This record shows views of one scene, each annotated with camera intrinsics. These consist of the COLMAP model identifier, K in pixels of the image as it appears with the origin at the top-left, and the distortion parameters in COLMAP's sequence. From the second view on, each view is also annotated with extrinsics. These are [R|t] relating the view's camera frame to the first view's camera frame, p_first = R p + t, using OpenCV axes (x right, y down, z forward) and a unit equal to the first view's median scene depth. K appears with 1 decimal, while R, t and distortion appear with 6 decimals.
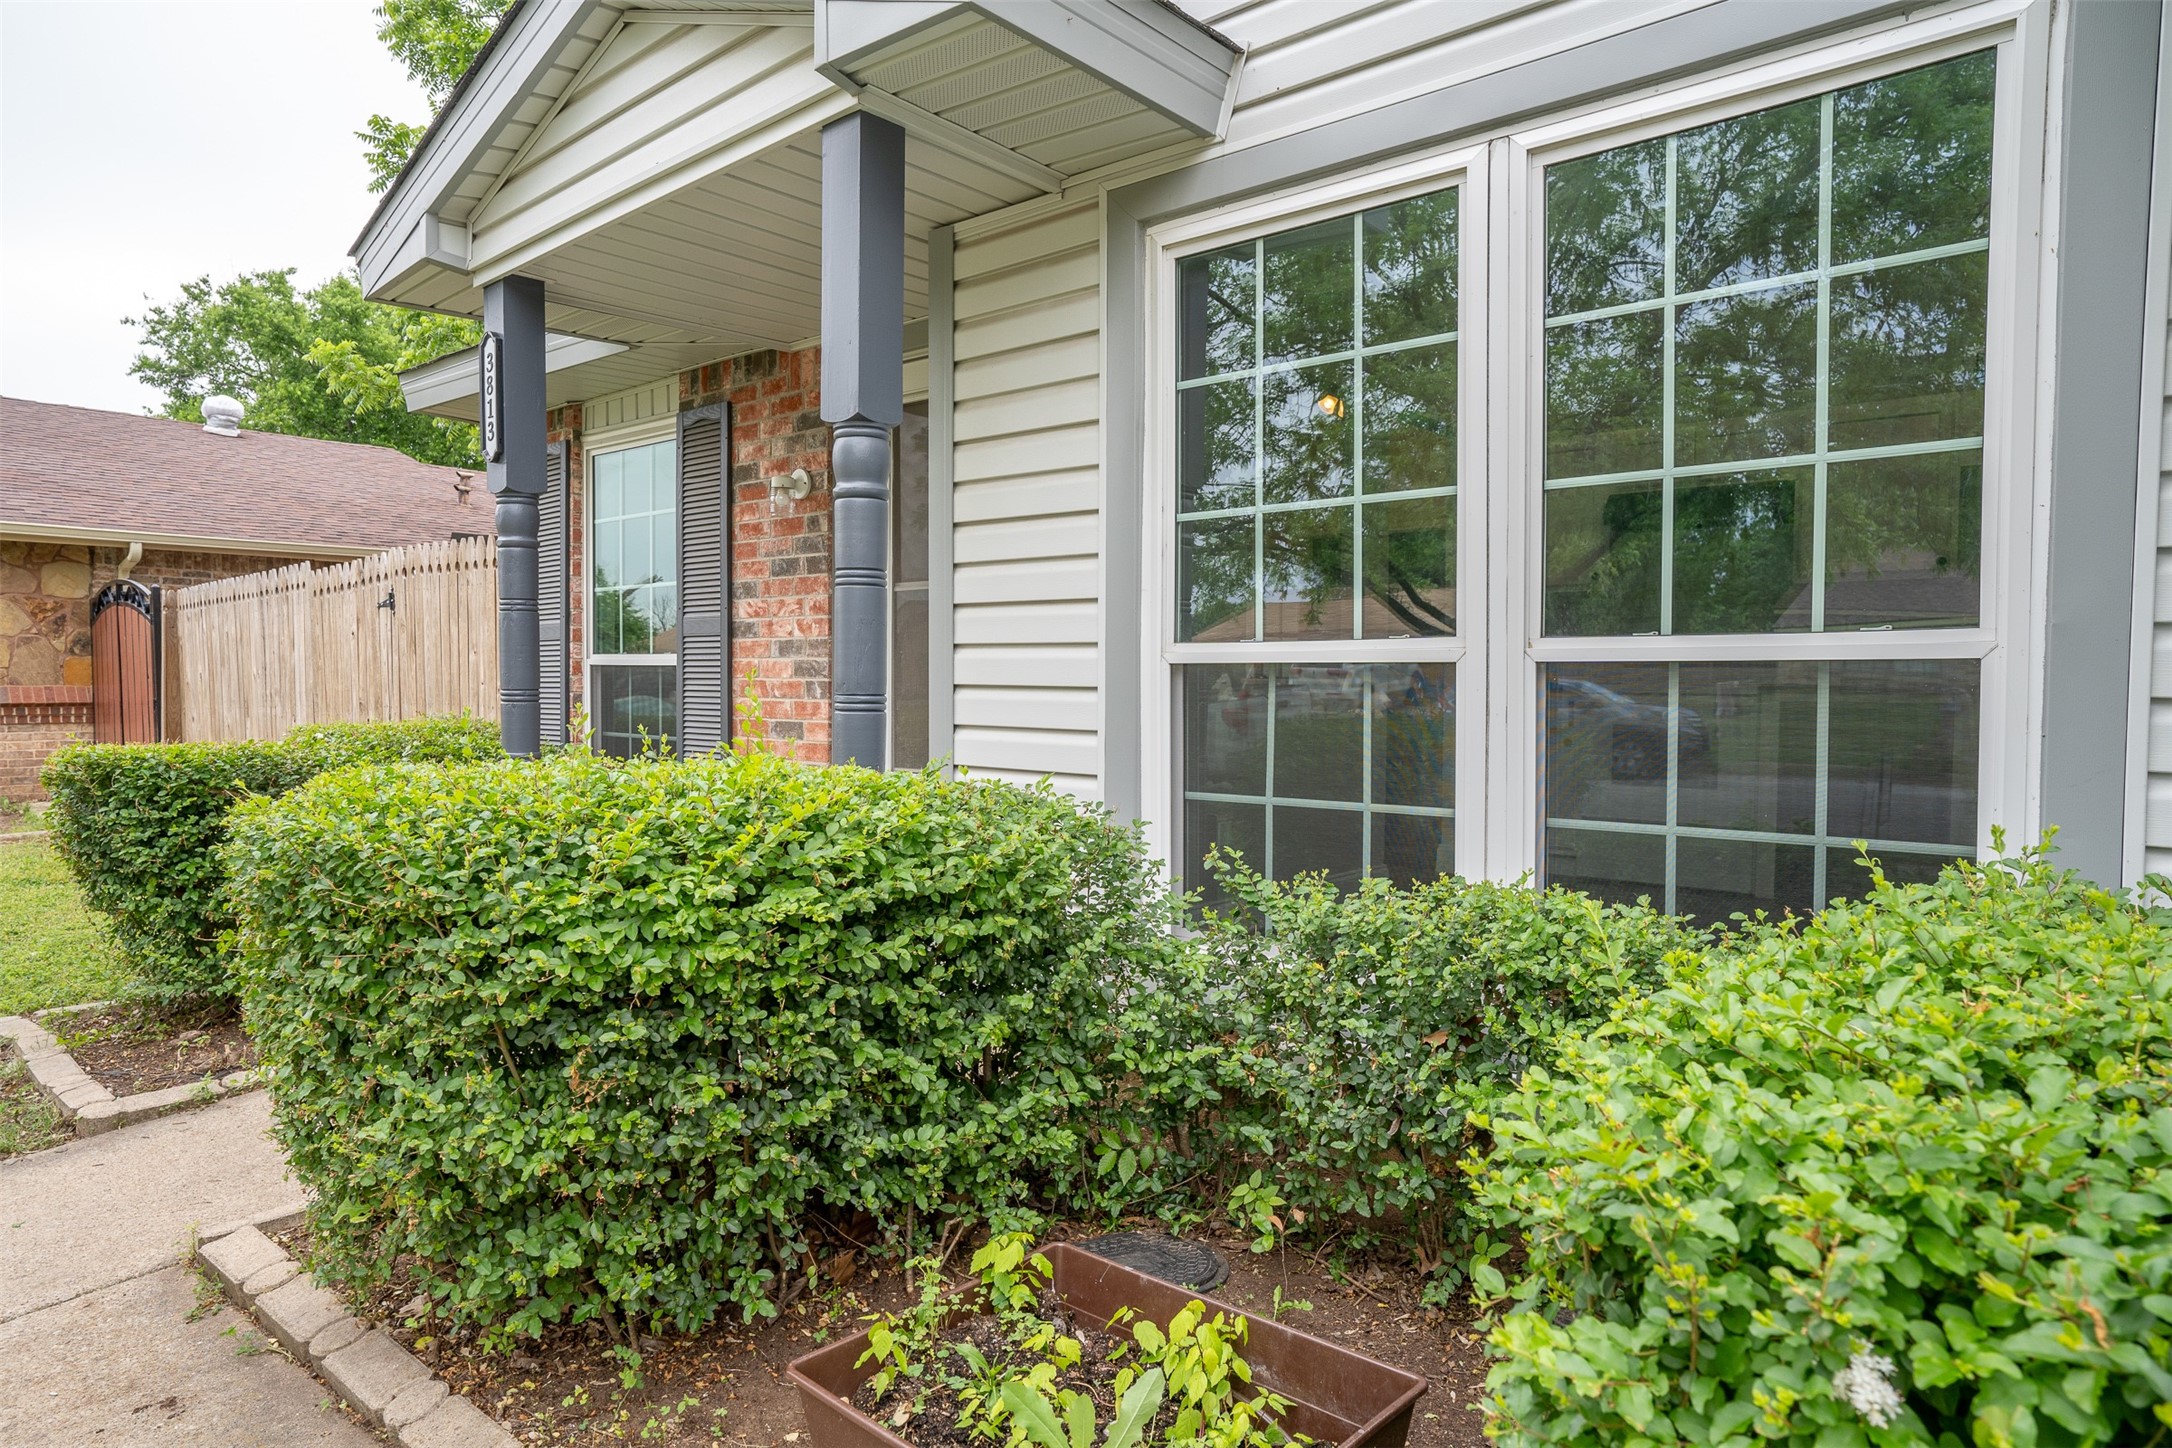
lens RADIAL K [[1295.1, 0, 1086.0], [0, 1295.1, 724.0], [0, 0, 1]] dist [-0.050803, 0.055463]
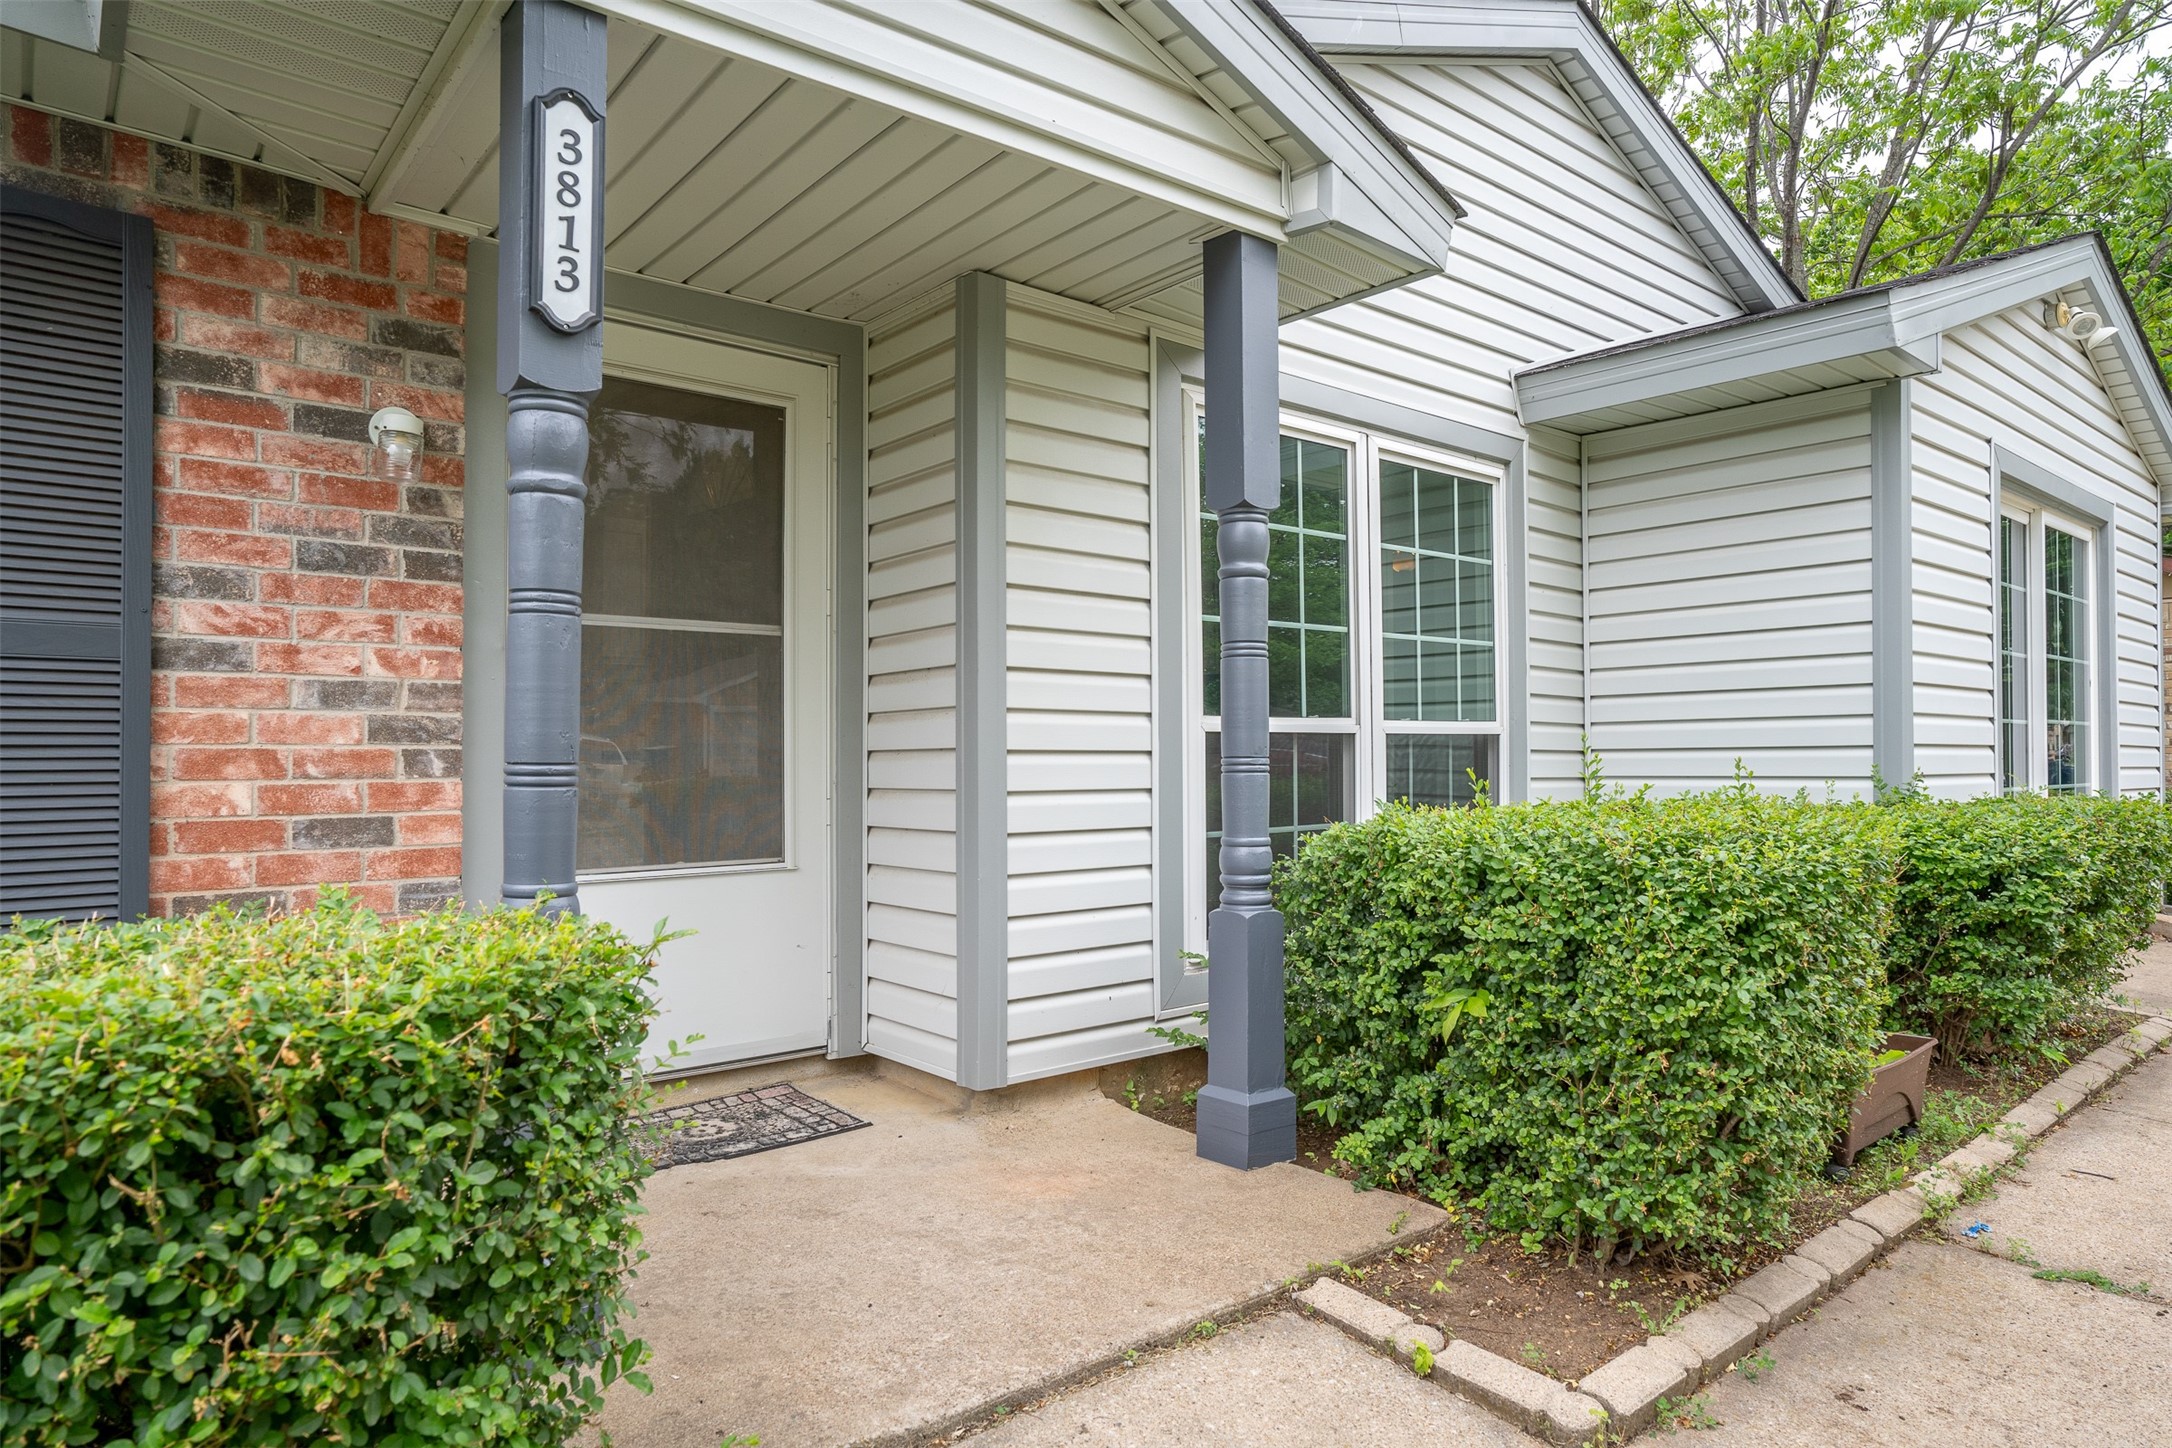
lens RADIAL K [[1295.1, 0, 1086.0], [0, 1295.1, 724.0], [0, 0, 1]] dist [-0.050803, 0.055463]
pose [[0.167105, 0.014739, 0.985829, -0.768654], [0.037436, 0.999072, -0.021282, -0.020272], [-0.985228, 0.040462, 0.166398, 0.576329]]
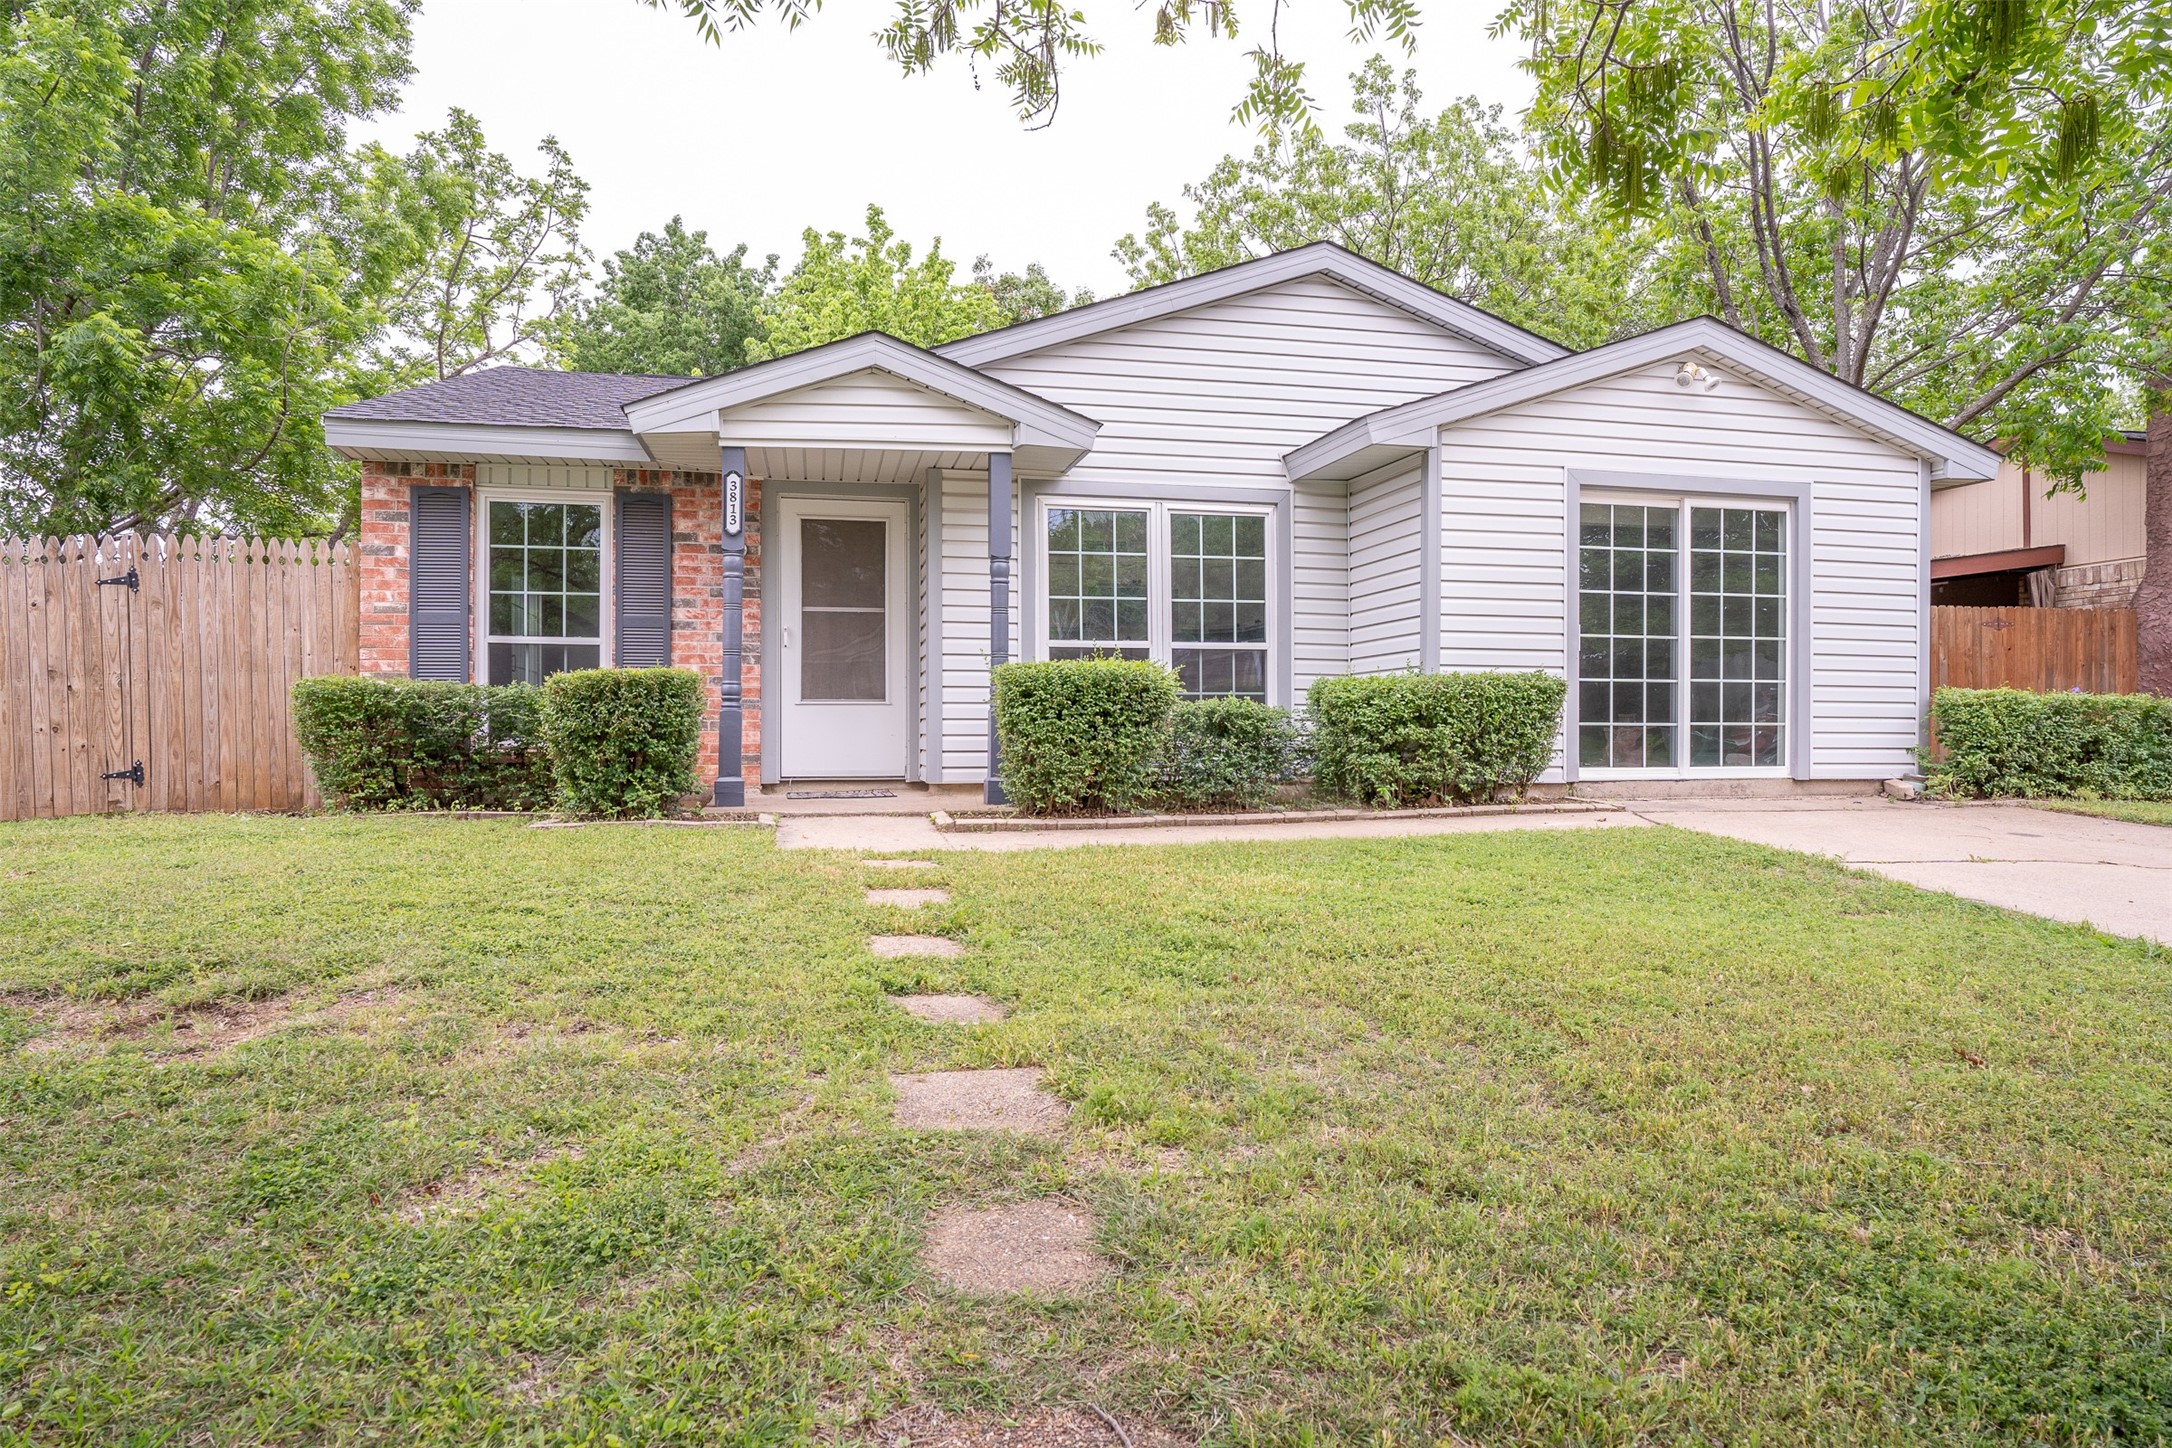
lens RADIAL K [[1295.1, 0, 1086.0], [0, 1295.1, 724.0], [0, 0, 1]] dist [-0.050803, 0.055463]
pose [[0.595895, -0.005630, 0.803042, -1.423725], [0.031275, 0.999379, -0.016201, 0.112775], [-0.802453, 0.034770, 0.595702, -0.510853]]
